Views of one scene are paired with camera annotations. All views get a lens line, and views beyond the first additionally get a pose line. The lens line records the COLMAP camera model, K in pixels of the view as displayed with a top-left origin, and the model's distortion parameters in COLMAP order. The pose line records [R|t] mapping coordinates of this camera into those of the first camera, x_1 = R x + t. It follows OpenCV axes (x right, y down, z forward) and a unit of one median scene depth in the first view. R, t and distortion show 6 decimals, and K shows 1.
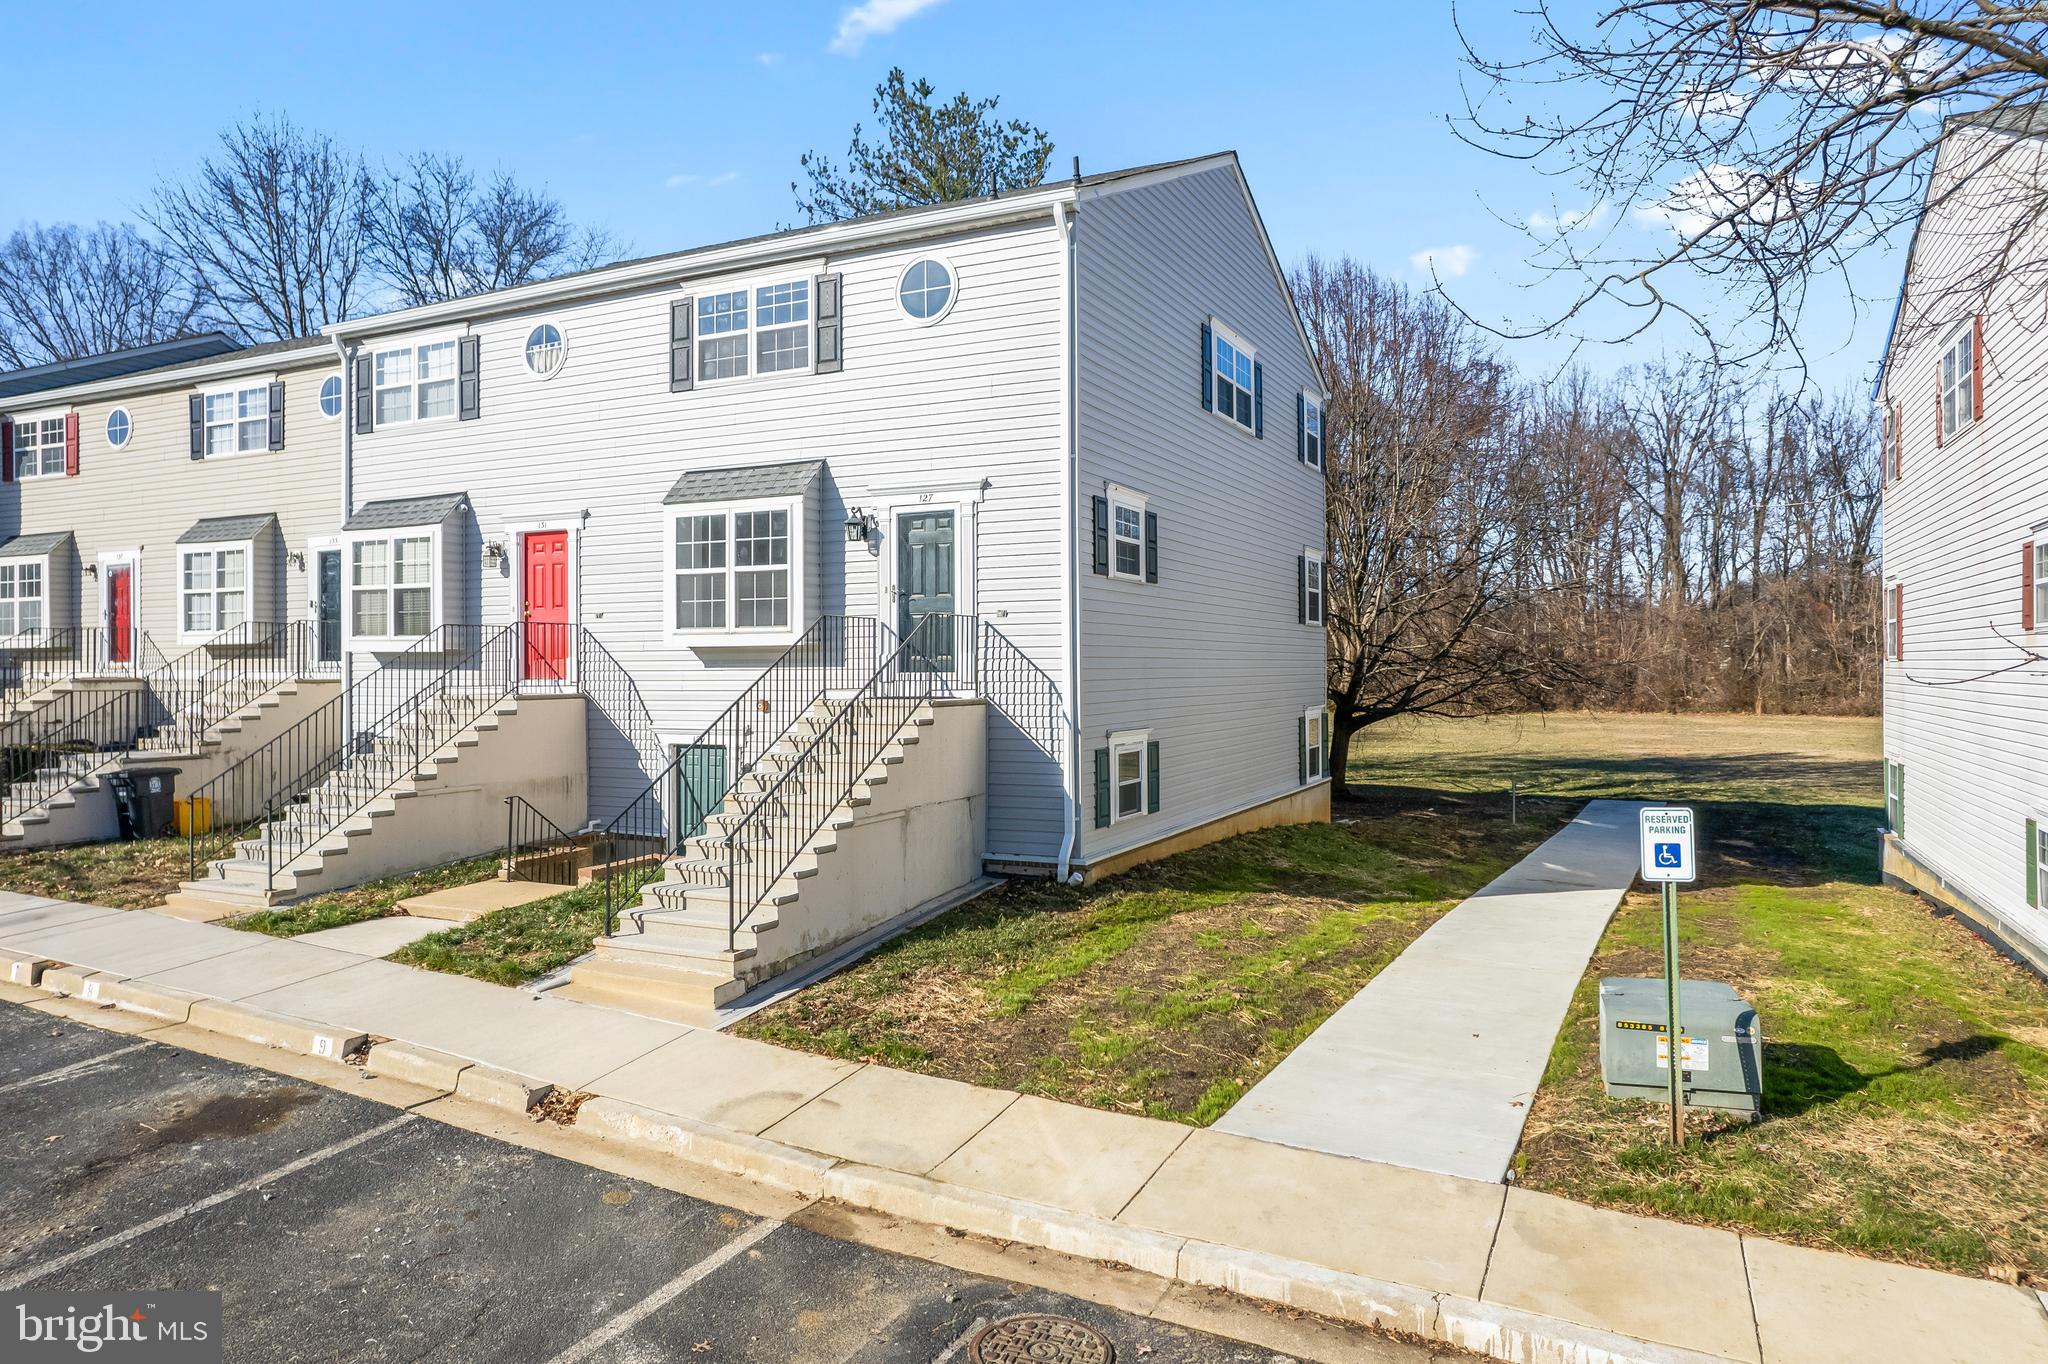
lens RADIAL K [[1339.8, 0, 1024.0], [0, 1339.8, 682.0], [0, 0, 1]] dist [-0.077098, 0.071866]
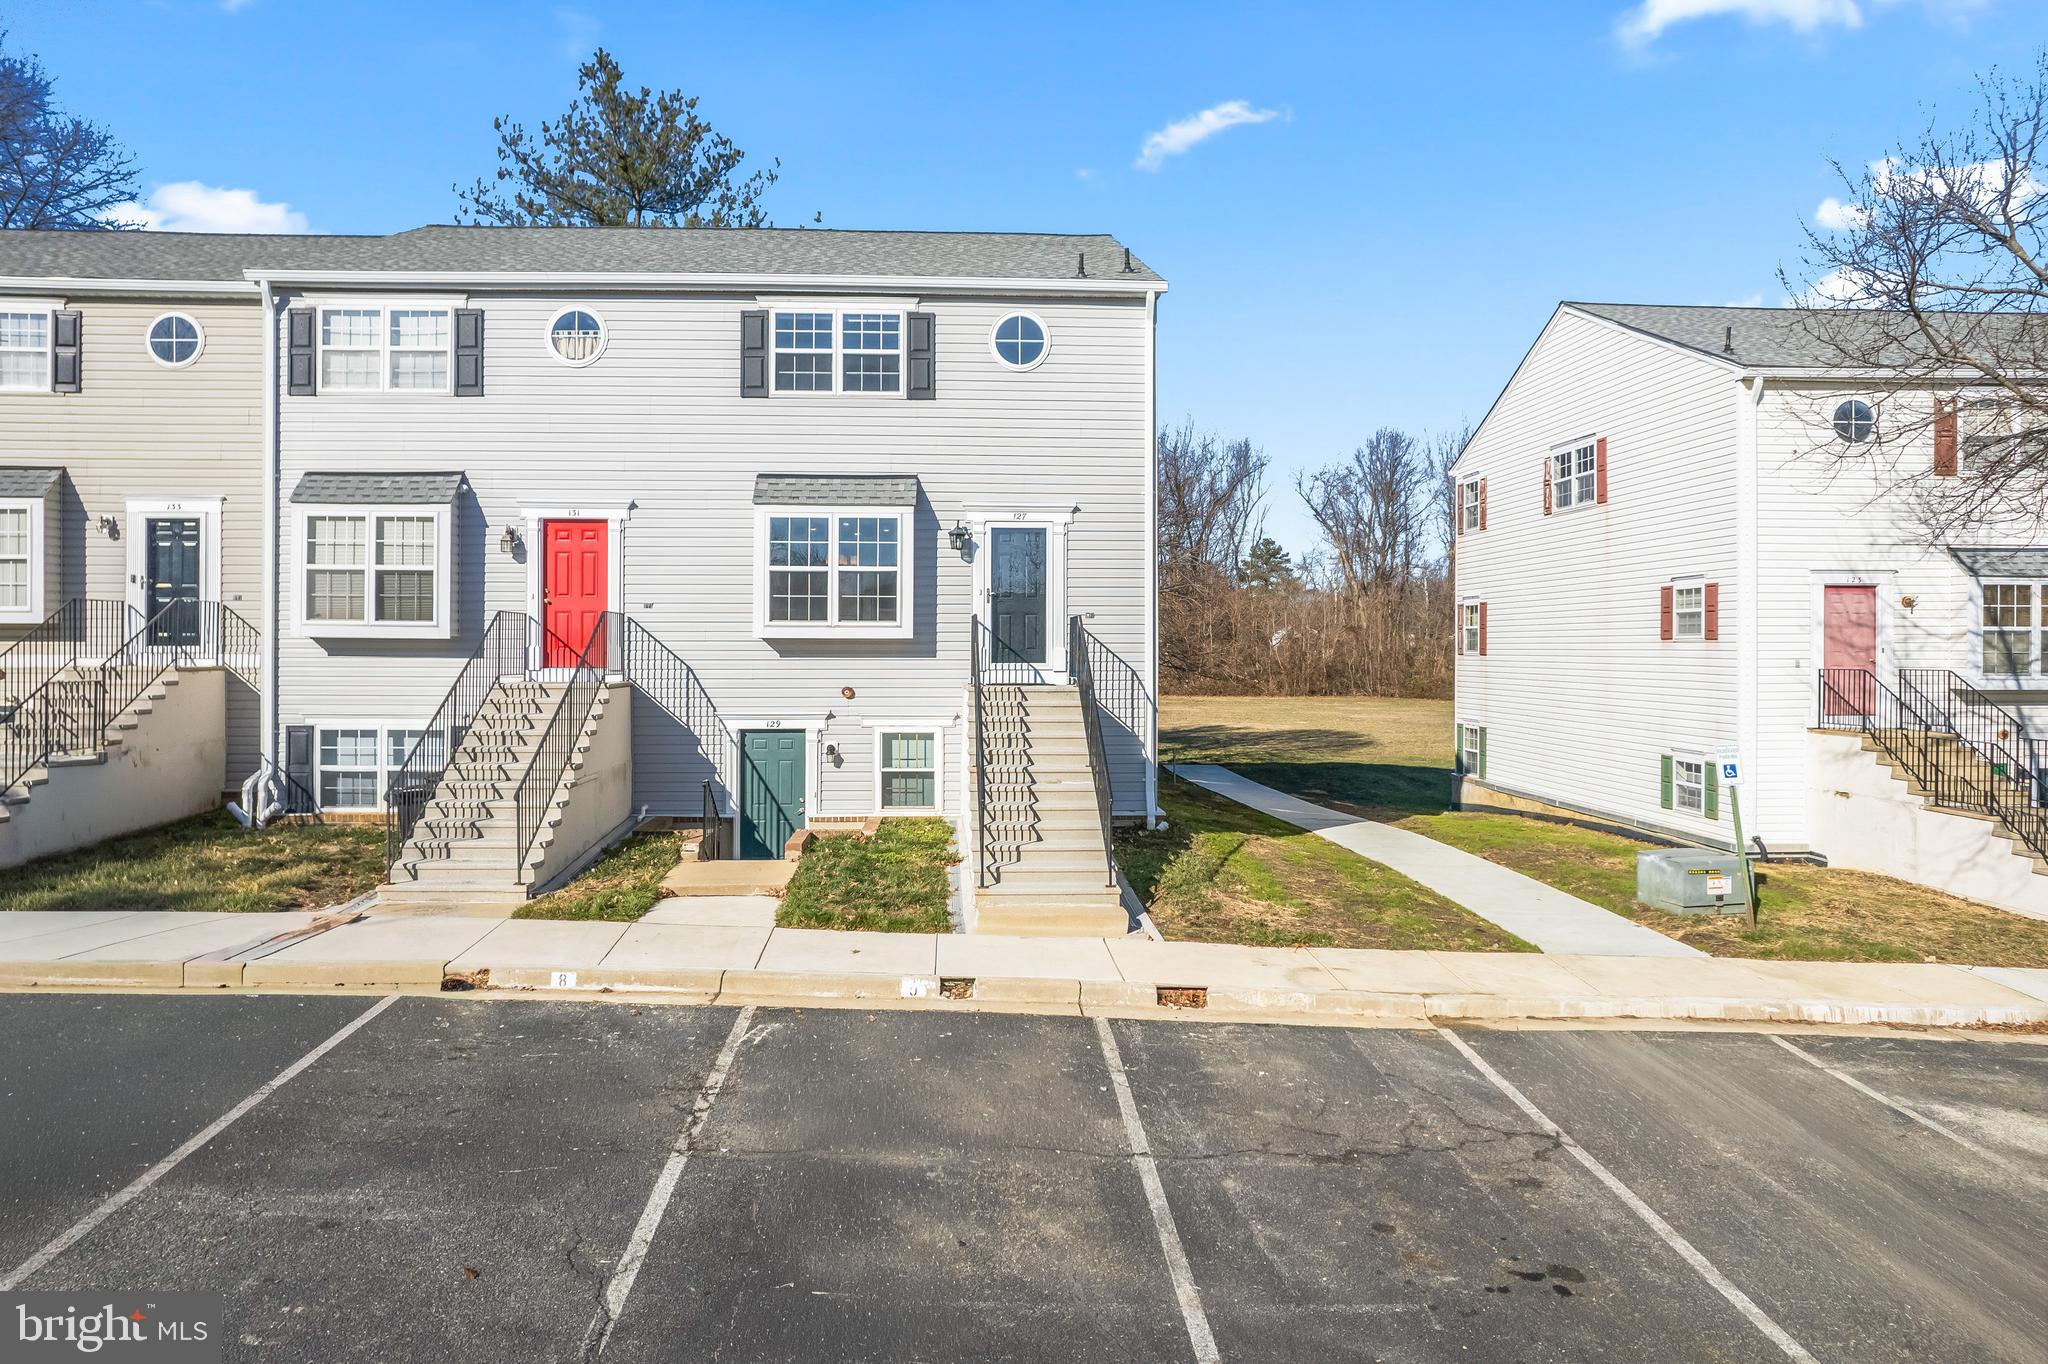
lens RADIAL K [[1339.8, 0, 1024.0], [0, 1339.8, 682.0], [0, 0, 1]] dist [-0.077098, 0.071866]
pose [[0.871246, -0.003935, 0.490831, -0.609838], [-0.001333, 0.999945, 0.010384, -0.002445], [-0.490845, -0.009702, 0.871193, -0.037403]]
